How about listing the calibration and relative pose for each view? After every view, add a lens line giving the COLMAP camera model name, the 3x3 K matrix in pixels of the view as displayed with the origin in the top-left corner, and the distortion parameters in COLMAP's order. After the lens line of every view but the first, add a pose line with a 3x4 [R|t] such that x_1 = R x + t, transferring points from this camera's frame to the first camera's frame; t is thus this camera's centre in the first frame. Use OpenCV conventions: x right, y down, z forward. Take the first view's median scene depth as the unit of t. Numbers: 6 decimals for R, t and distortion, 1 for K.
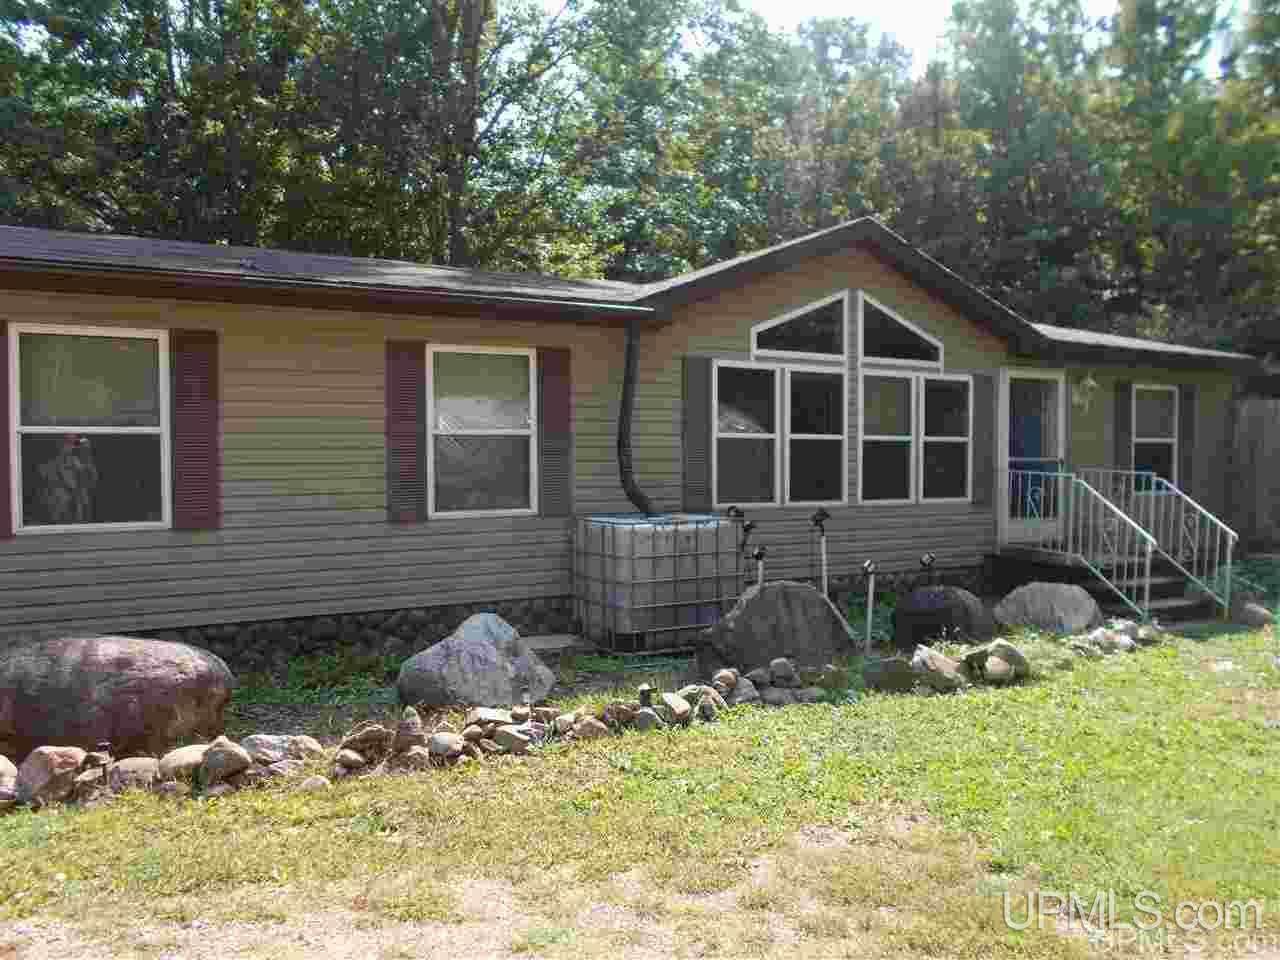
lens RADIAL K [[980.6, 0, 640.0], [0, 980.6, 480.0], [0, 0, 1]] dist [0.006738, 0.003896]
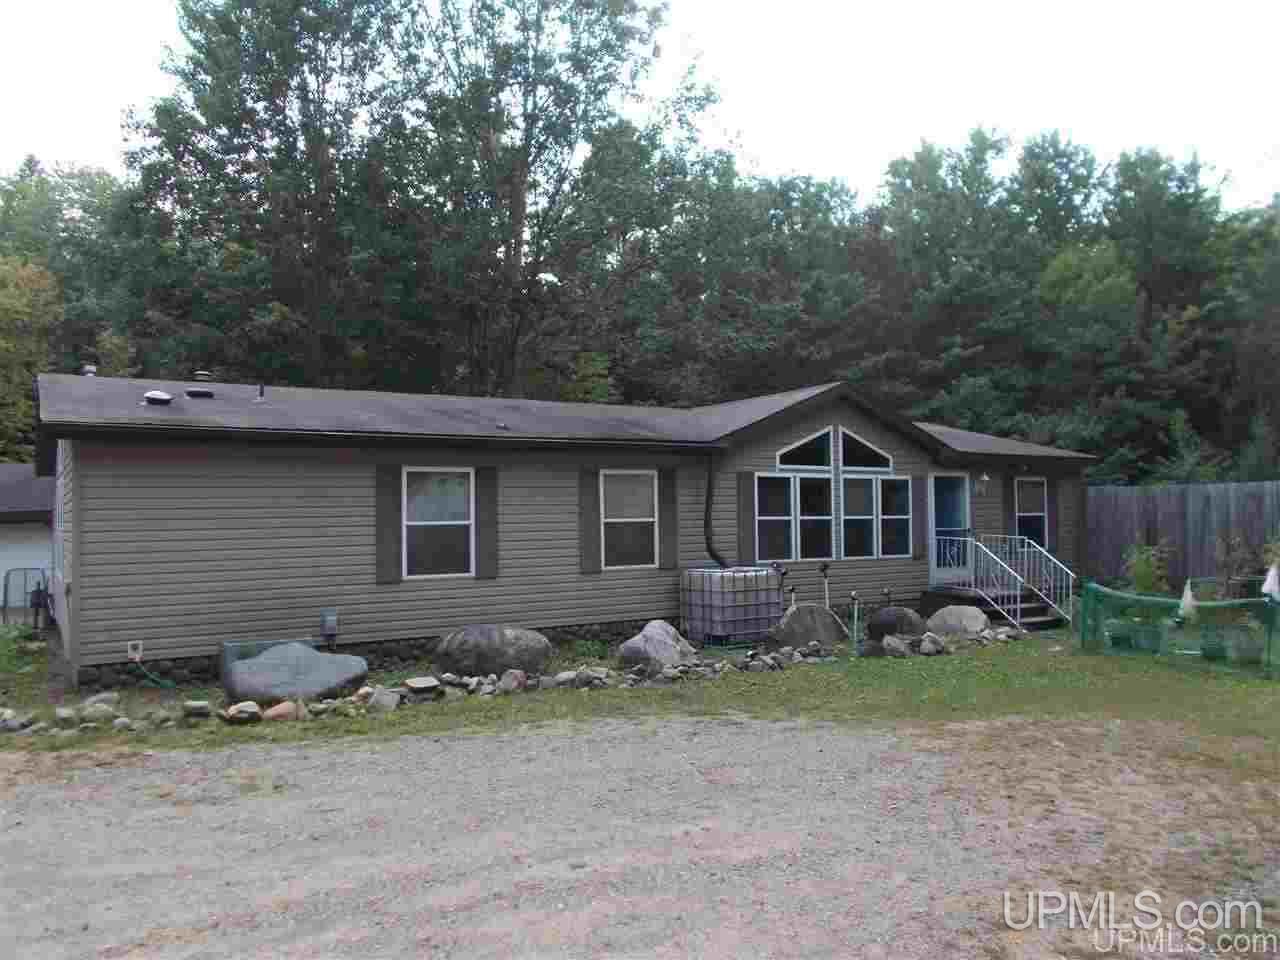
lens RADIAL K [[980.6, 0, 640.0], [0, 980.6, 480.0], [0, 0, 1]] dist [0.006738, 0.003896]
pose [[0.998504, -0.007868, 0.054103, -0.193206], [0.011146, 0.998102, -0.060561, -0.011720], [-0.053524, 0.061074, 0.996697, -0.585784]]
